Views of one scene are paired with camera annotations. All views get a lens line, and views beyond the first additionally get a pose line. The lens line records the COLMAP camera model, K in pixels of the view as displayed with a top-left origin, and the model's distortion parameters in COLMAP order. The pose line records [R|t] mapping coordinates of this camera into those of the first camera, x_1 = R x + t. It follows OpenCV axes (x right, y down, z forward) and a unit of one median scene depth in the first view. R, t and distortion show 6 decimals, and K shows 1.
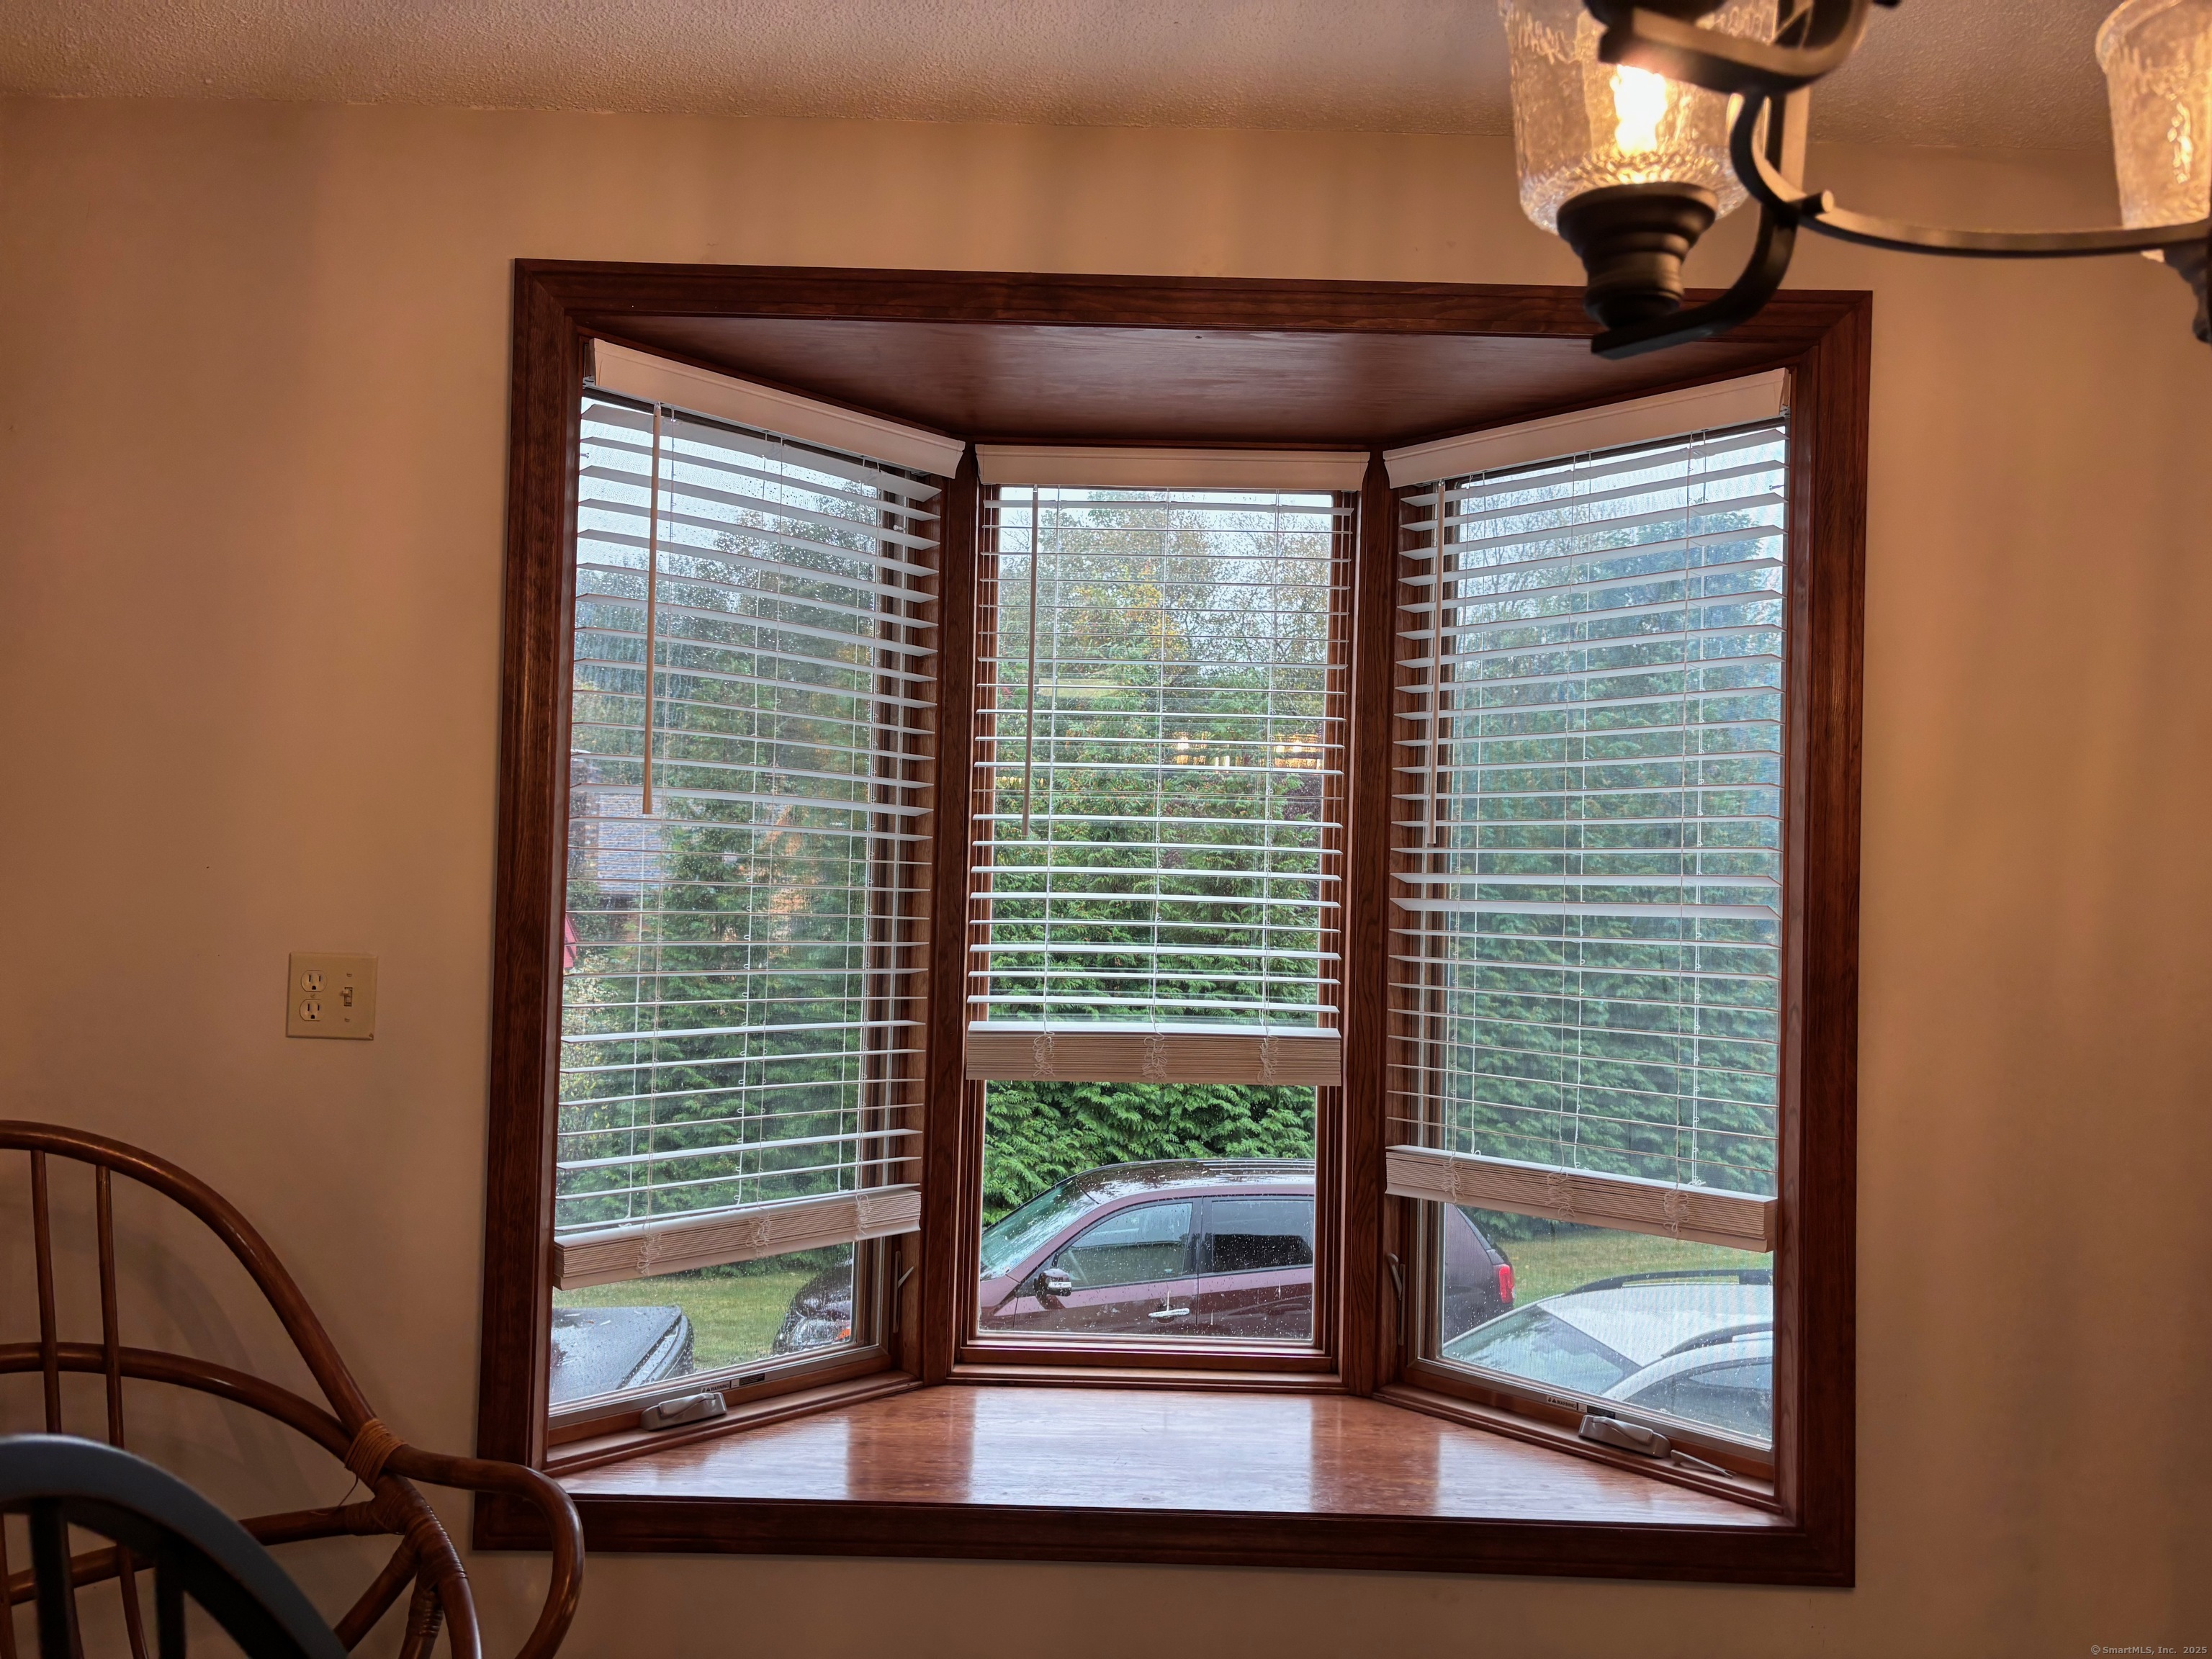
lens RADIAL K [[1667.4, 0, 1114.3], [0, 1667.4, 840.4], [0, 0, 1]] dist [0.136706, -0.198413]
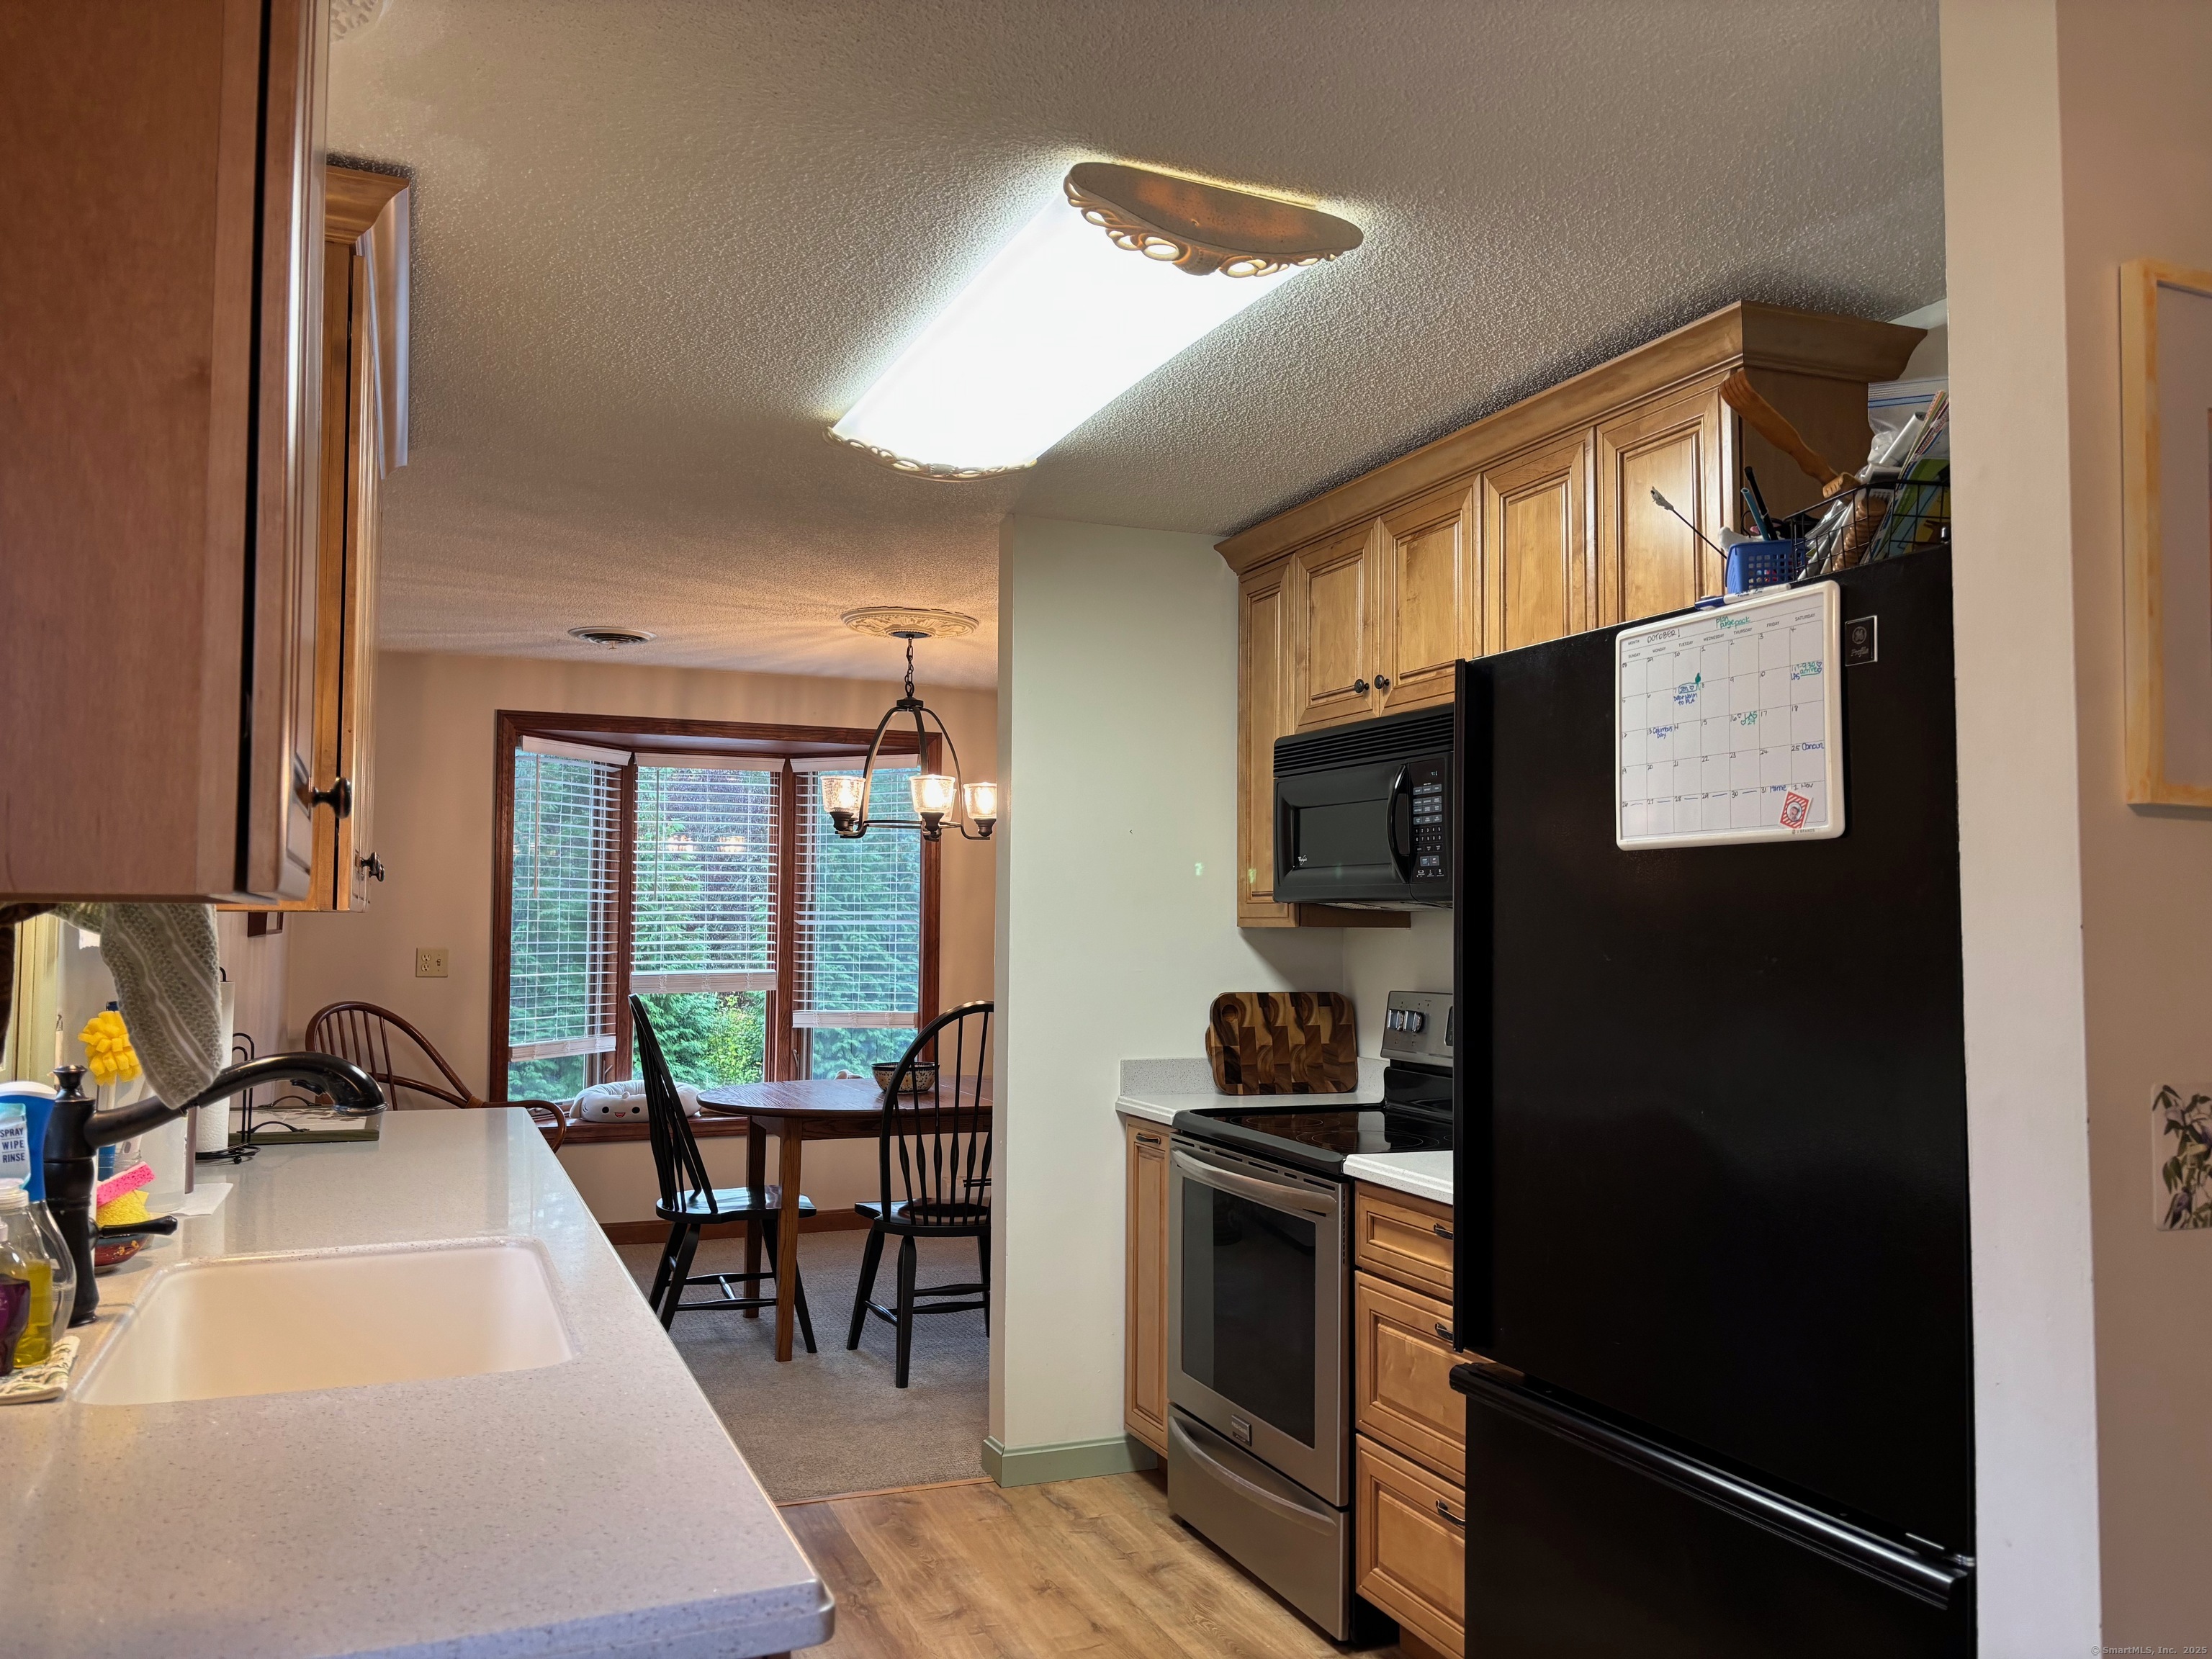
lens RADIAL K [[1667.4, 0, 1114.3], [0, 1667.4, 840.4], [0, 0, 1]] dist [0.136706, -0.198413]
pose [[0.928846, -0.003789, 0.370448, -0.365493], [0.009136, 0.999878, -0.012680, -0.057069], [-0.370354, 0.015162, 0.928767, -1.751843]]
